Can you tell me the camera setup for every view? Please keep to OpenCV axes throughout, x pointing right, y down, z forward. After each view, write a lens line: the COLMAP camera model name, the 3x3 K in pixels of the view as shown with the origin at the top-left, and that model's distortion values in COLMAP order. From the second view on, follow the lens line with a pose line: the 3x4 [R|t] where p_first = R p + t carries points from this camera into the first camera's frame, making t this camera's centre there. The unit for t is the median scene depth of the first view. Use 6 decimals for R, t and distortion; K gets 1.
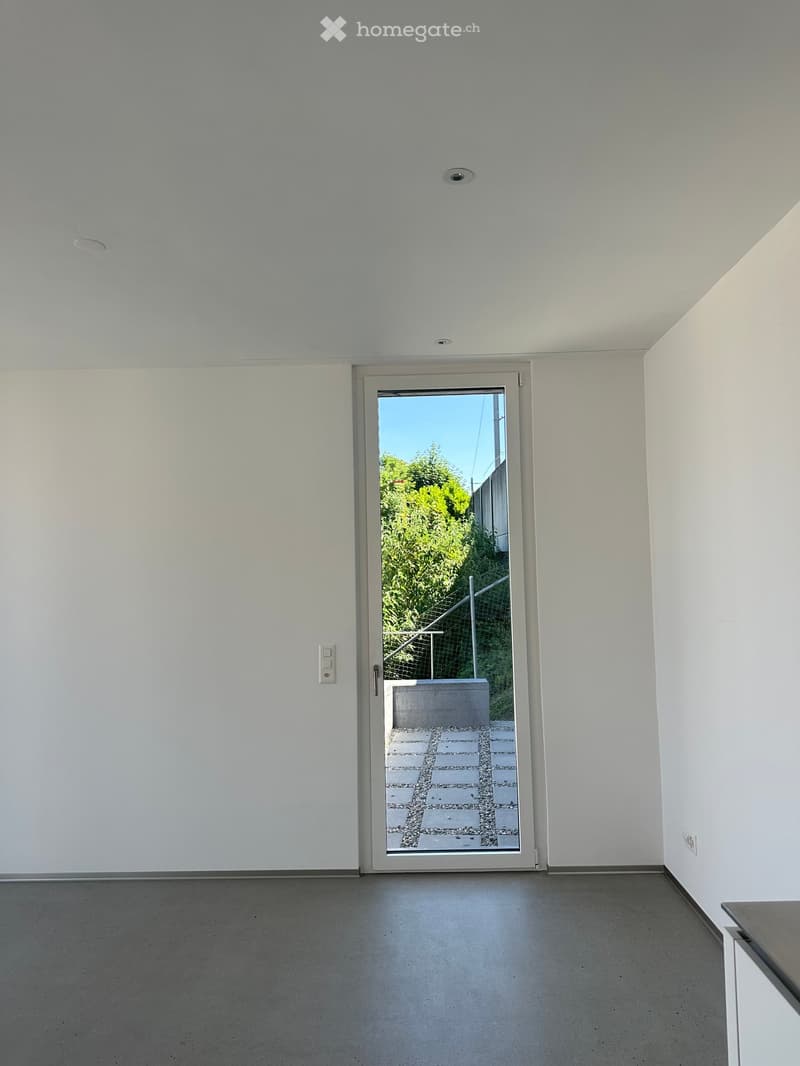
lens RADIAL K [[769.0, 0, 400.0], [0, 769.0, 533.0], [0, 0, 1]] dist [0.027359, -0.005472]
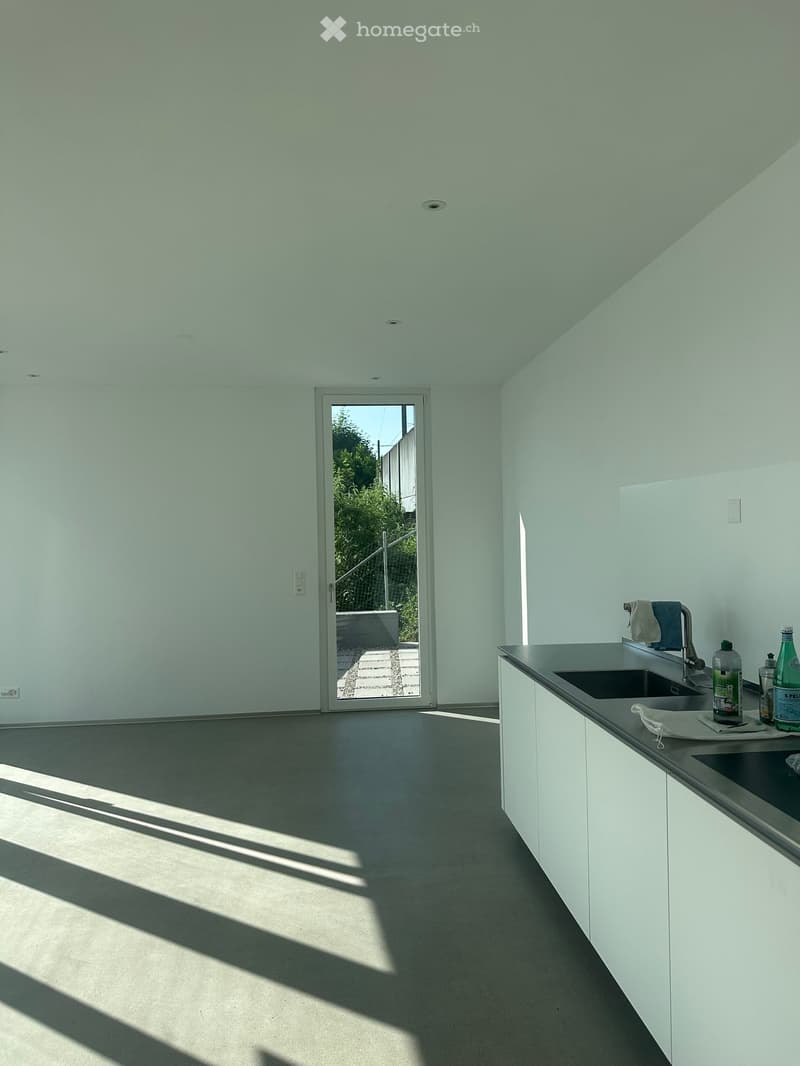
lens RADIAL K [[769.0, 0, 400.0], [0, 769.0, 533.0], [0, 0, 1]] dist [0.027359, -0.005472]
pose [[0.992318, 0.004575, 0.123631, -0.039835], [-0.011054, 0.998597, 0.051777, -0.006725], [-0.123221, -0.052746, 0.990977, -0.263646]]
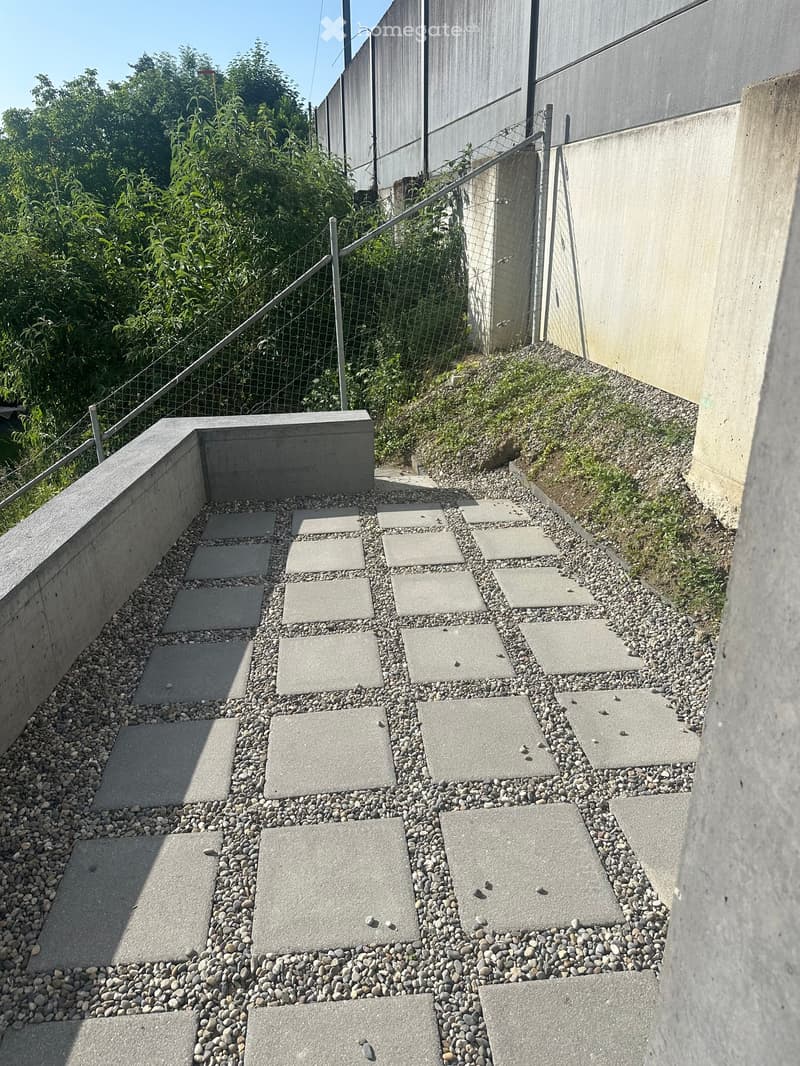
lens RADIAL K [[769.0, 0, 400.0], [0, 769.0, 533.0], [0, 0, 1]] dist [0.027359, -0.005472]
pose [[0.979977, -0.062763, 0.188960, 0.019126], [-0.021032, 0.911080, 0.411692, 0.034285], [-0.197997, -0.407423, 0.891518, 0.403876]]
